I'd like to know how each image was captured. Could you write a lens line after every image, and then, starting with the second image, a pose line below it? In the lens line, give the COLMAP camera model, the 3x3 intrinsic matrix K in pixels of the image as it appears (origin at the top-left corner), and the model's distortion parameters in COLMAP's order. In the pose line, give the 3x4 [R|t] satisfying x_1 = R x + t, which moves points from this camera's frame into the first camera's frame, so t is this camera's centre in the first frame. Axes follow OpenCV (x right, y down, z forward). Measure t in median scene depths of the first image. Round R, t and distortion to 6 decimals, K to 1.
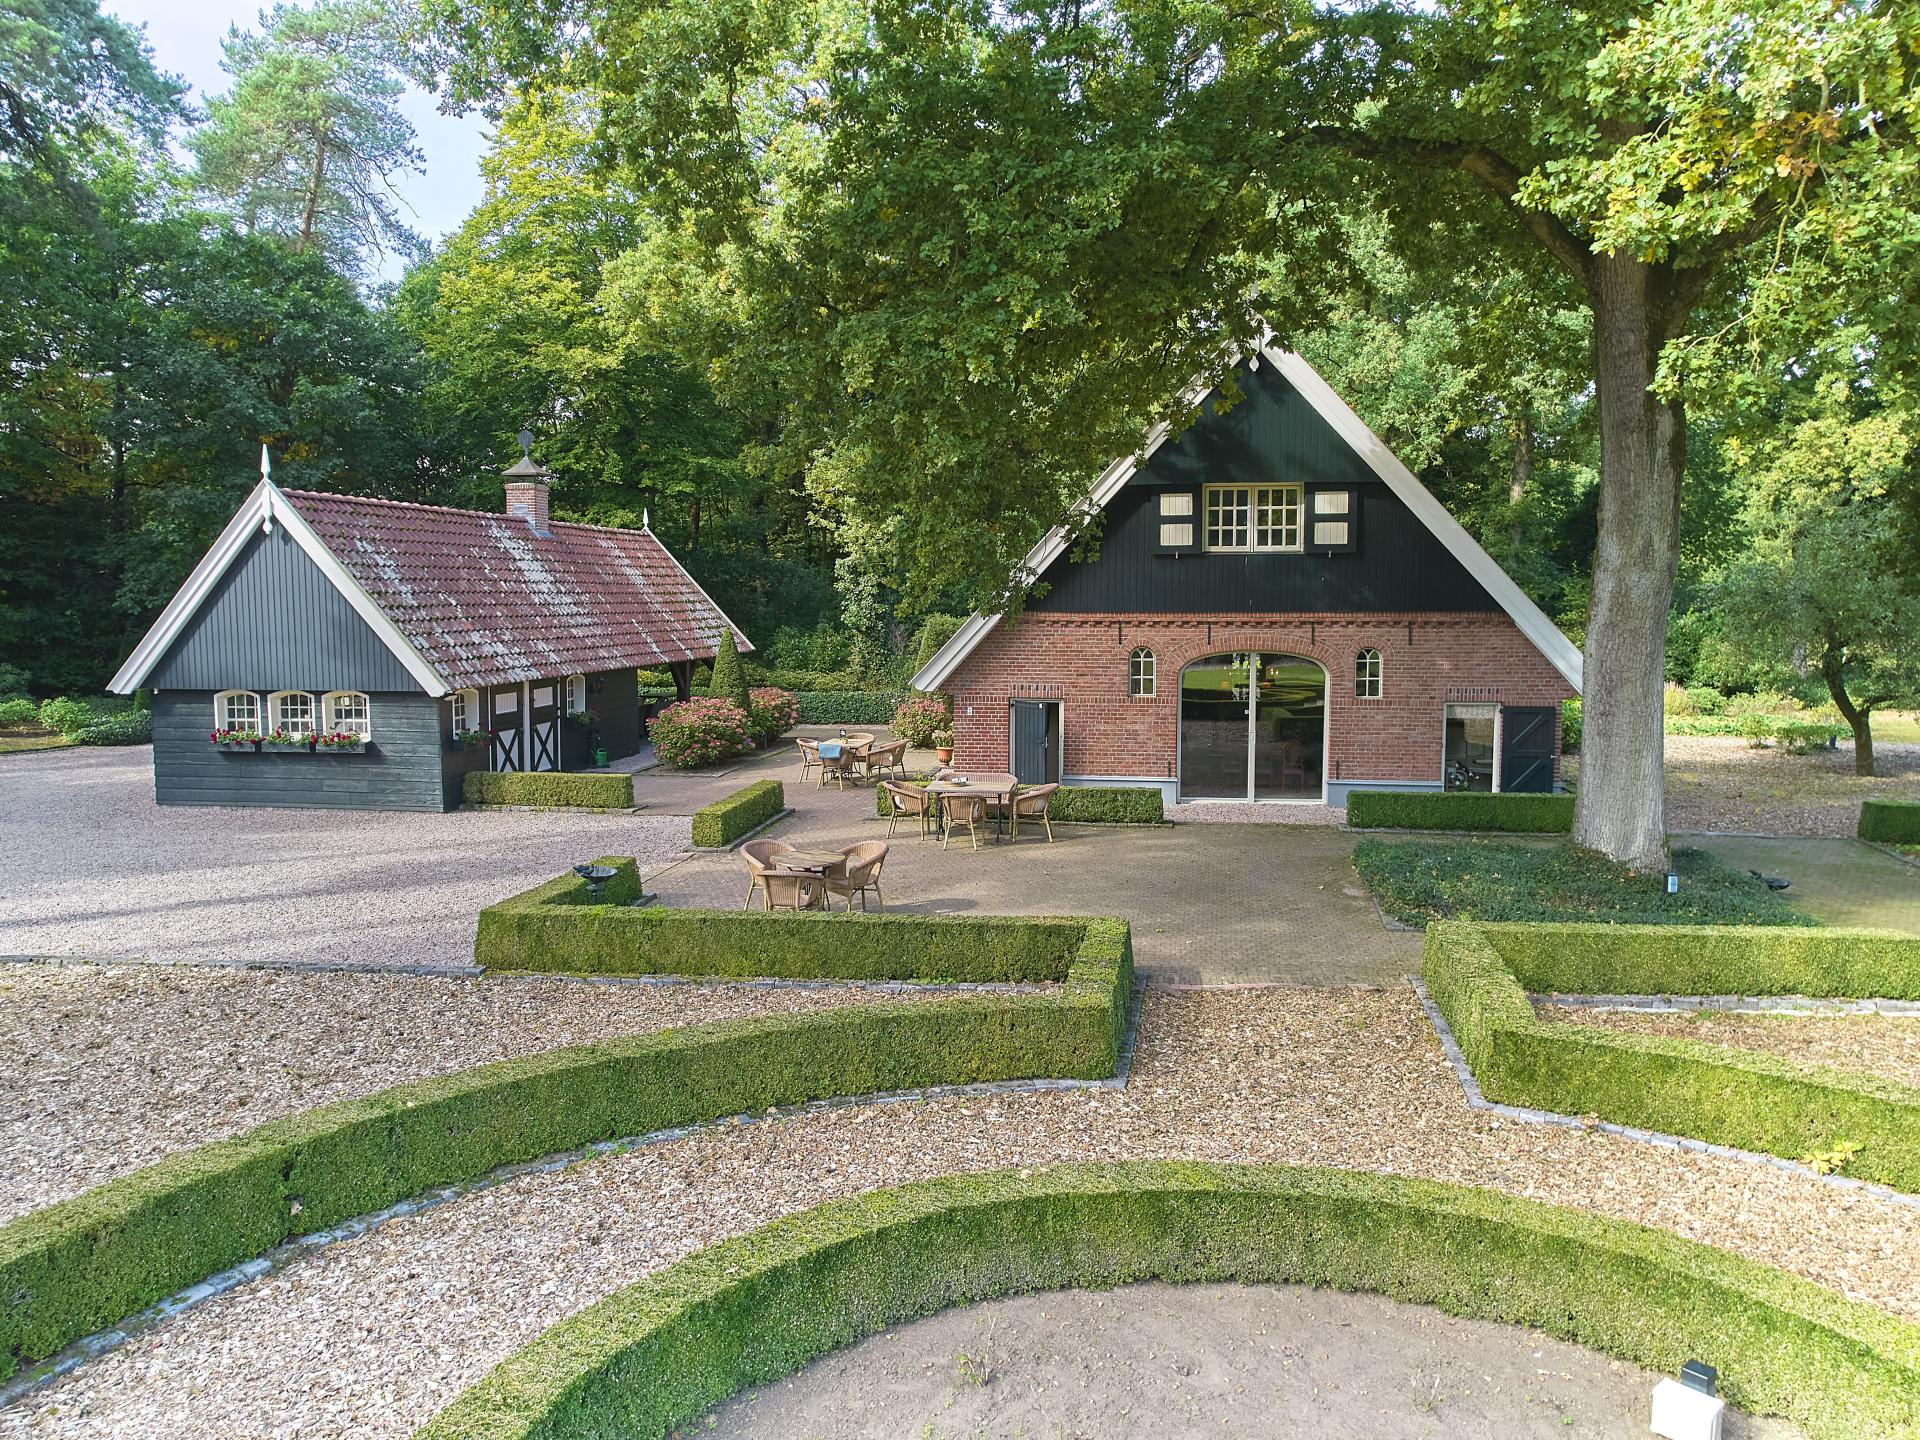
lens RADIAL K [[1398.6, 0, 960.0], [0, 1398.6, 720.0], [0, 0, 1]] dist [-0.045192, 0.002561]
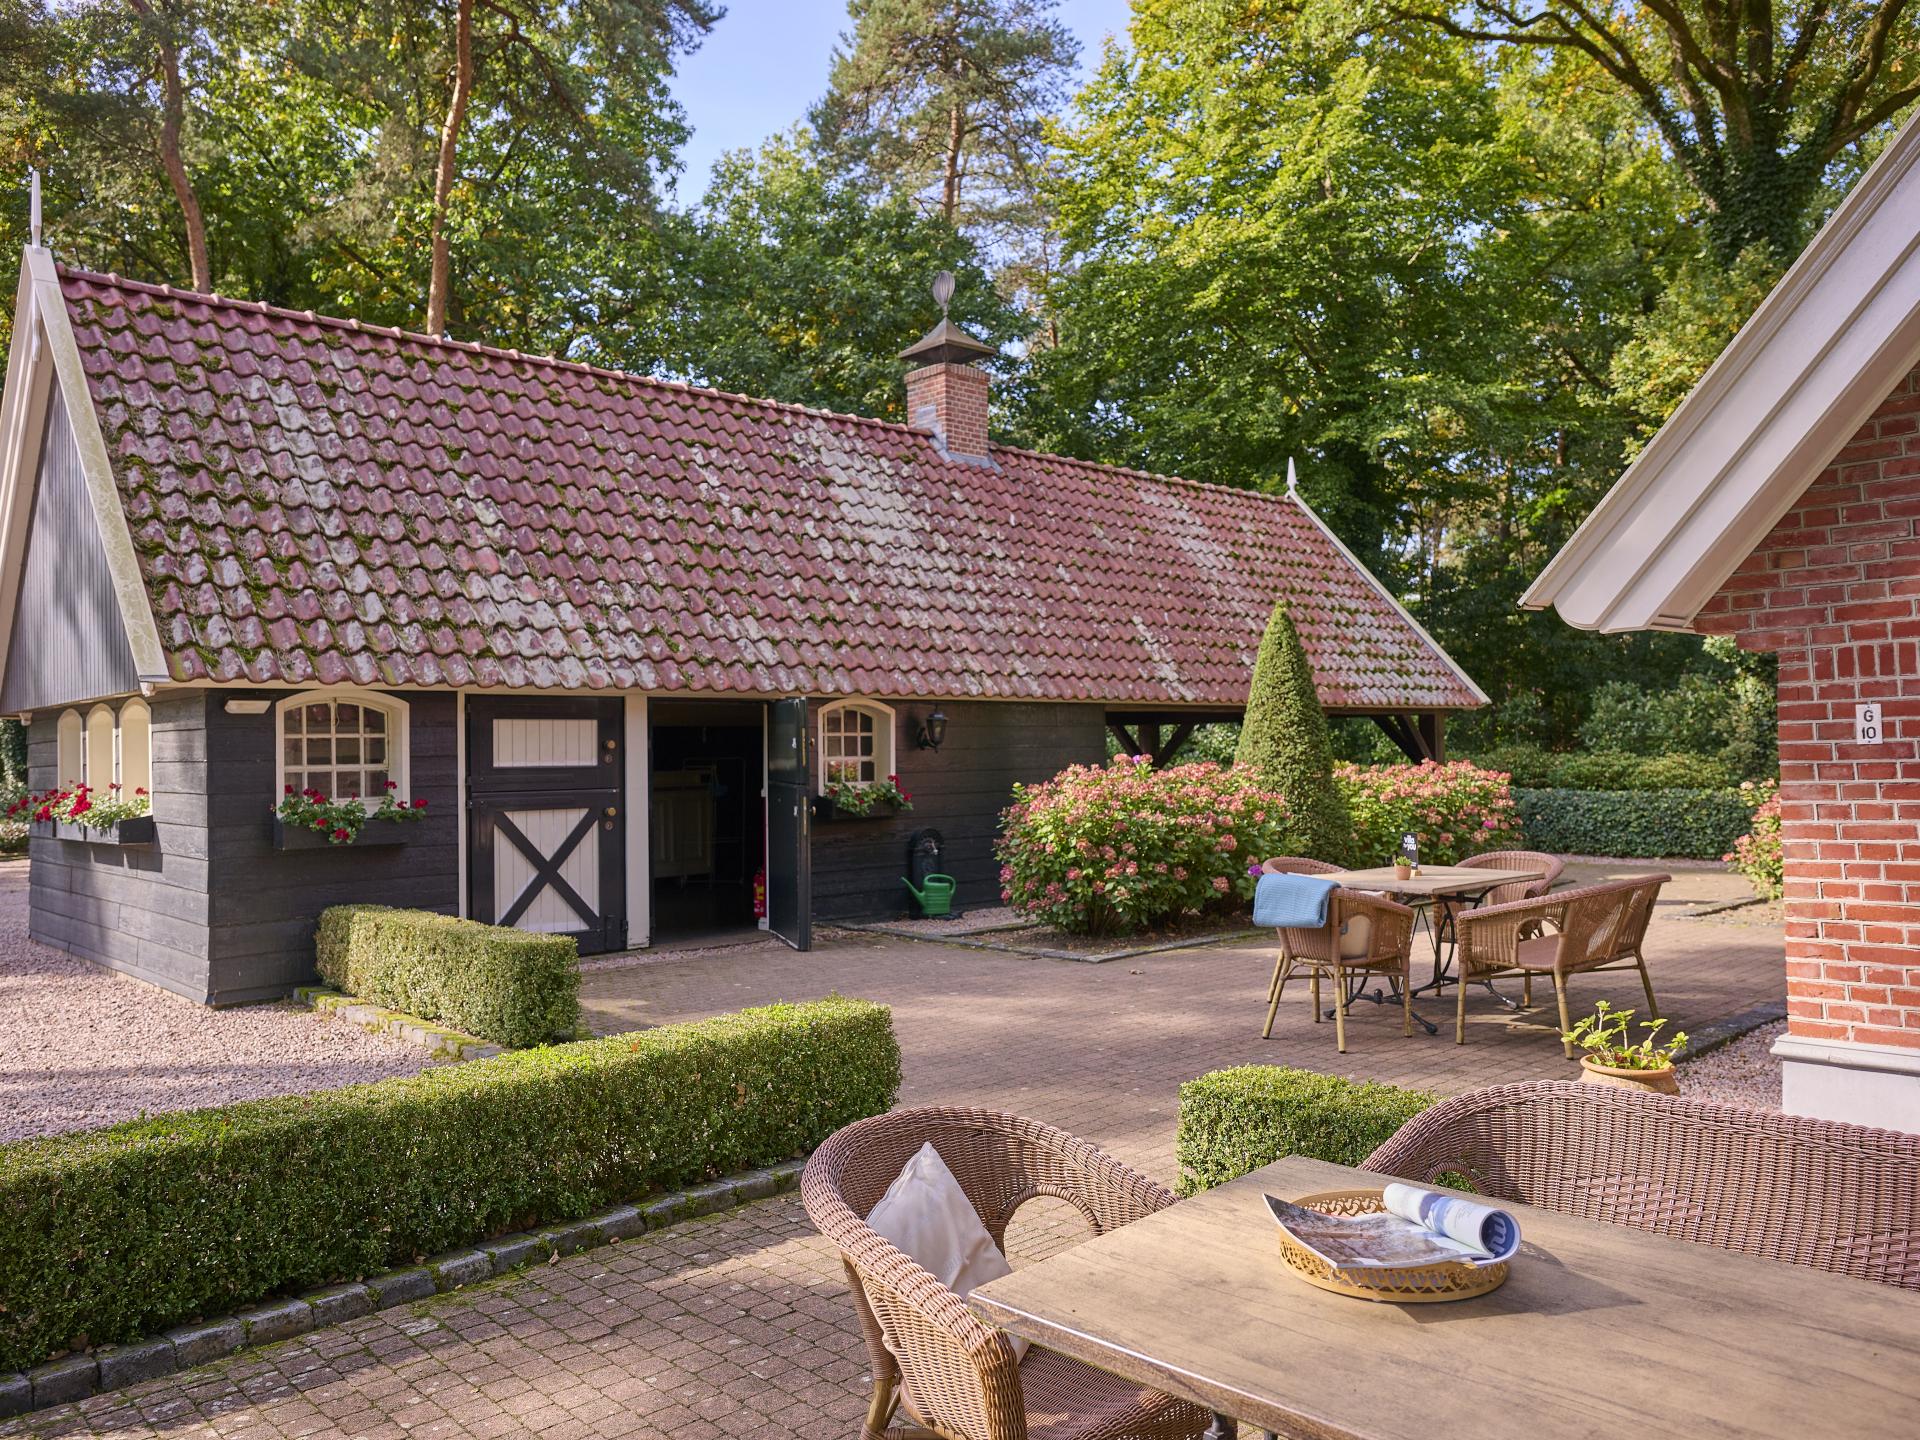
lens RADIAL K [[1398.6, 0, 960.0], [0, 1398.6, 720.0], [0, 0, 1]] dist [-0.045192, 0.002561]
pose [[0.773814, -0.041783, -0.632033, 0.026658], [-0.032162, 0.993943, -0.105086, 0.021193], [0.632596, 0.101645, 0.767783, 0.809508]]
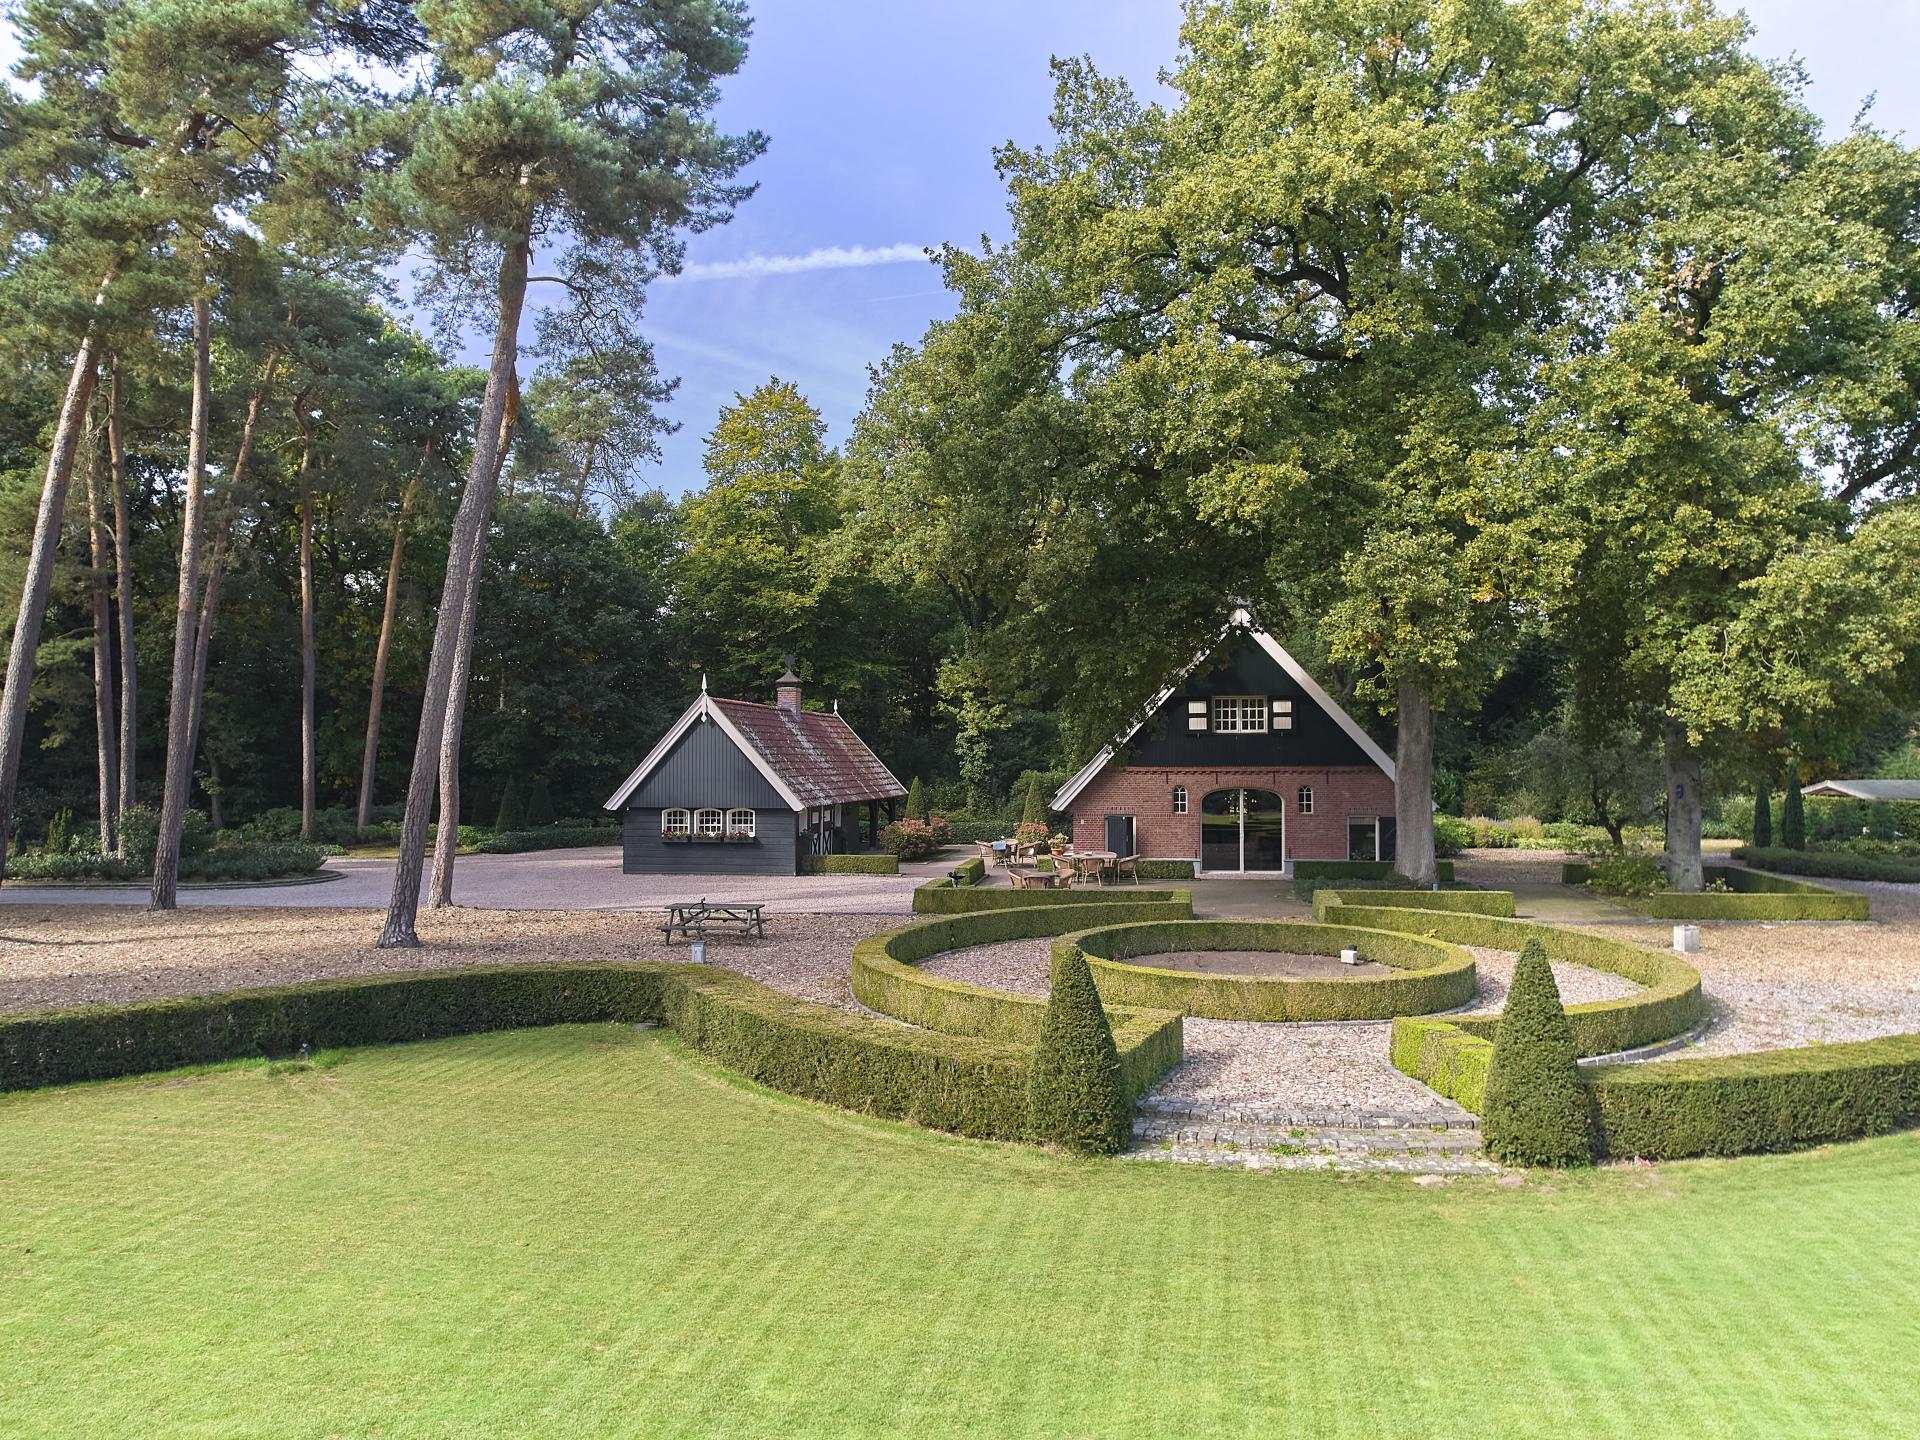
lens RADIAL K [[1398.6, 0, 960.0], [0, 1398.6, 720.0], [0, 0, 1]] dist [-0.045192, 0.002561]
pose [[0.999986, 0.001274, 0.005133, -0.162278], [-0.000664, 0.993116, -0.117132, 0.075042], [-0.005247, 0.117127, 0.993103, -0.797454]]
